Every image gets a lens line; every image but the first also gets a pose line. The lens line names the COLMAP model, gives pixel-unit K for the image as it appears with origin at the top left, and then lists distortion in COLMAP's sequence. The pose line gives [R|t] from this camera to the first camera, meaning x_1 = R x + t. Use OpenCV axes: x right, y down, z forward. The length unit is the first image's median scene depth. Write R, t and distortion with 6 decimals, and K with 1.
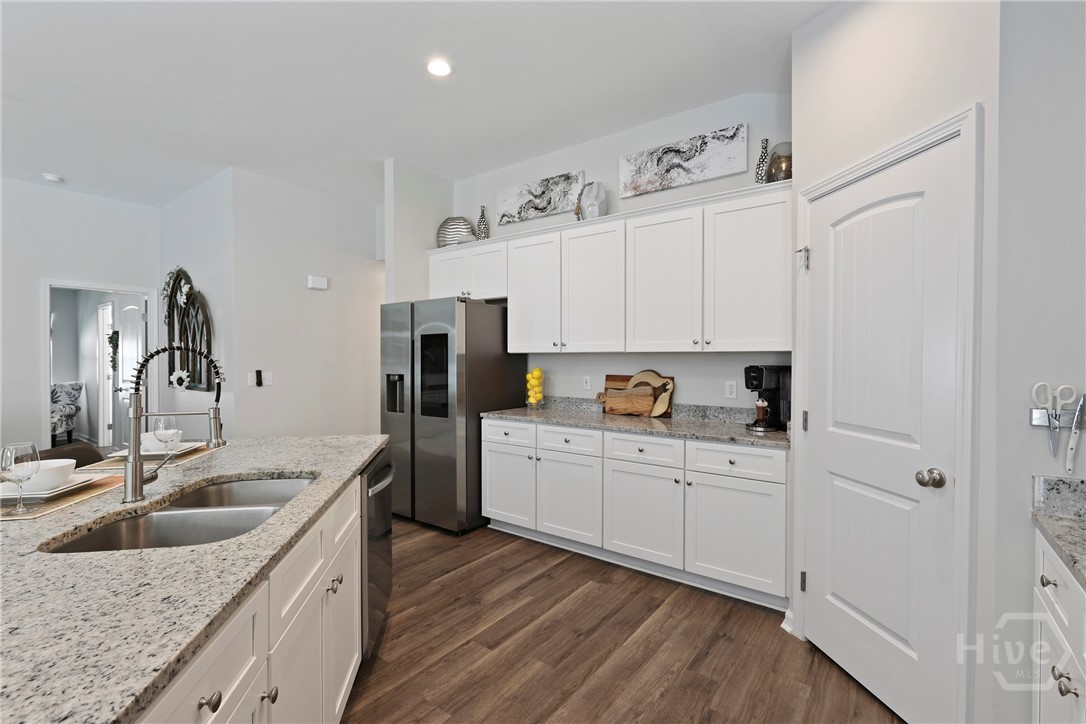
lens RADIAL K [[488.4, 0, 543.0], [0, 488.4, 362.0], [0, 0, 1]] dist [0.000663, 0.000215]
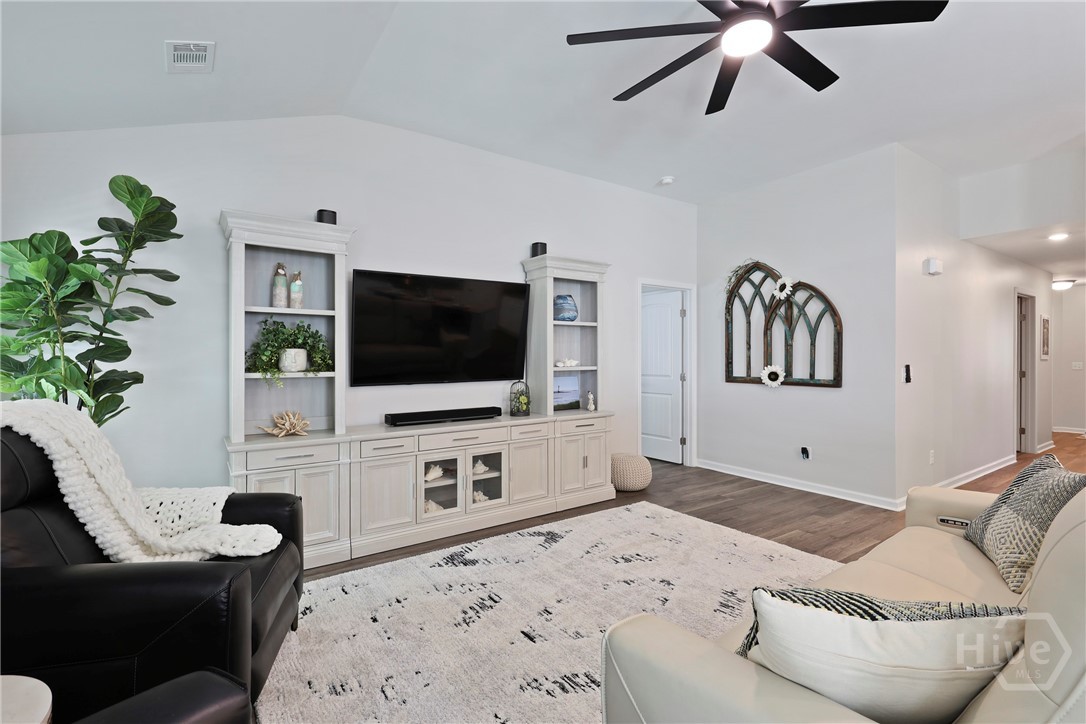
lens RADIAL K [[490.9, 0, 542.7], [0, 490.9, 358.3], [0, 0, 1]] dist [-0.003056, 0.000494]
pose [[0.945952, -0.000804, -0.324305, -1.135309], [-0.001030, 0.999984, -0.005482, 0.012421], [0.324304, 0.005520, 0.945937, -0.094590]]
